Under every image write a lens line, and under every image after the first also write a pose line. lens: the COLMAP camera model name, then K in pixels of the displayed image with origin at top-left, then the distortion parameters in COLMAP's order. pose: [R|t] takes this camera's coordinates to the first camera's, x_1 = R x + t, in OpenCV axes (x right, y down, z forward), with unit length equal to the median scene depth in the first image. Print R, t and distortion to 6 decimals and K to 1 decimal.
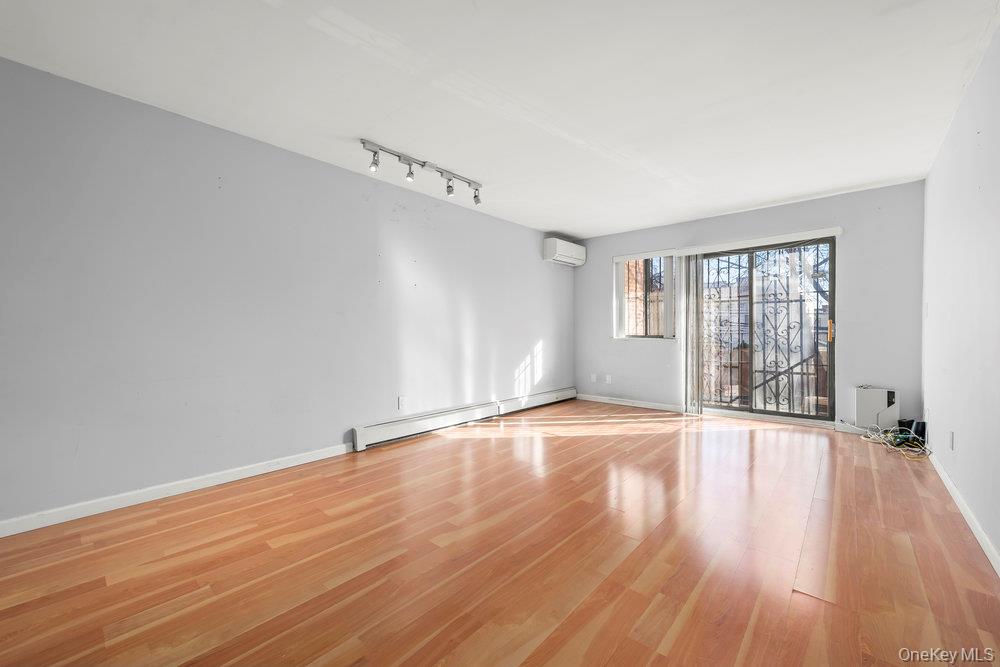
lens RADIAL K [[395.3, 0, 497.7], [0, 395.3, 332.4], [0, 0, 1]] dist [0.014687, 0.000087]
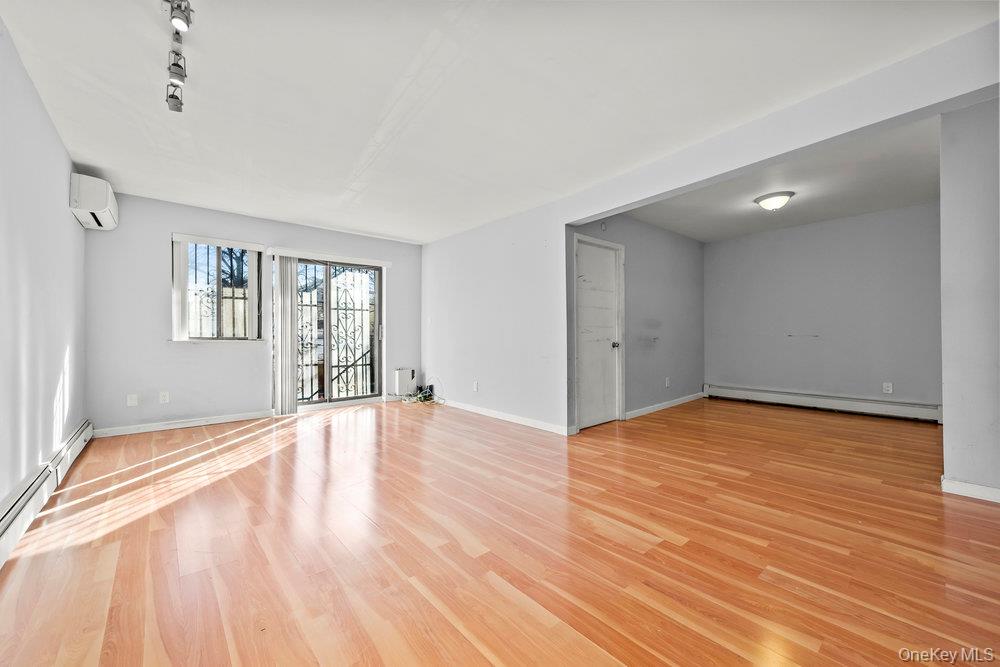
lens RADIAL K [[395.3, 0, 497.1], [0, 395.3, 334.8], [0, 0, 1]] dist [0.014687, 0.000087]
pose [[0.138497, 0.006307, 0.990343, -0.461517], [0.005884, 0.999957, -0.007191, 0.014815], [-0.990345, 0.006824, 0.138454, 0.361902]]
